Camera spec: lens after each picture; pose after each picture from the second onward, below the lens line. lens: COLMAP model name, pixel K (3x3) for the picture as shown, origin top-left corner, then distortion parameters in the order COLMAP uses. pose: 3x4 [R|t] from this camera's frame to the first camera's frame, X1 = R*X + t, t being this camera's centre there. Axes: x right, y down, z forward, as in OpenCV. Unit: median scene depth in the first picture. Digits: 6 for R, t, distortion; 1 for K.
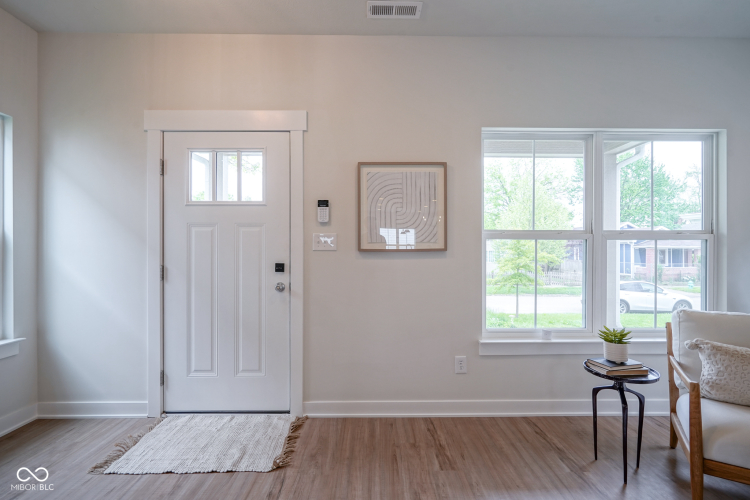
lens RADIAL K [[342.9, 0, 375.0], [0, 342.9, 250.0], [0, 0, 1]] dist [-0.000539, 0.000199]
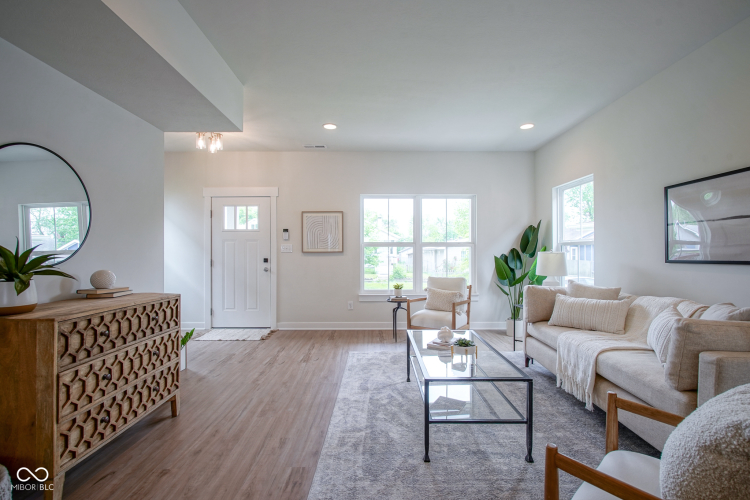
lens RADIAL K [[342.9, 0, 375.0], [0, 342.9, 250.0], [0, 0, 1]] dist [-0.000539, 0.000199]
pose [[0.999914, -0.002650, -0.012806, 0.431578], [0.002621, 0.999994, -0.002226, -0.006595], [0.012812, 0.002193, 0.999916, -1.129160]]
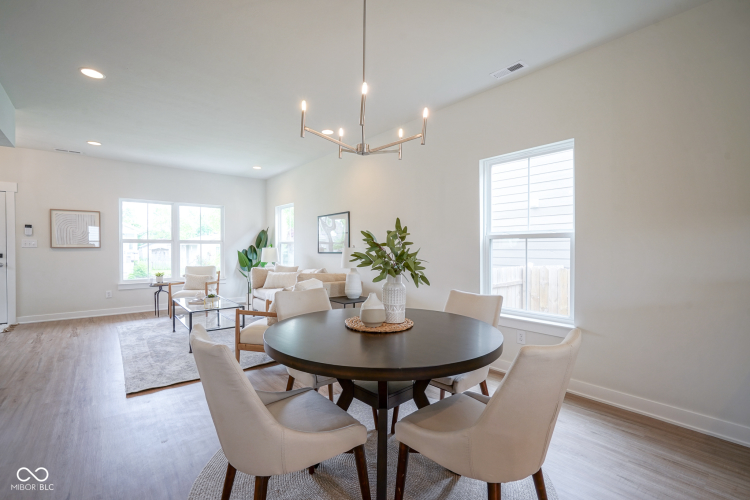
lens RADIAL K [[342.9, 0, 375.0], [0, 342.9, 250.0], [0, 0, 1]] dist [-0.000539, 0.000199]
pose [[0.786152, -0.004428, 0.618017, 0.235356], [-0.002385, 0.999945, 0.010199, -0.010911], [-0.618028, -0.009491, 0.786099, -2.082034]]
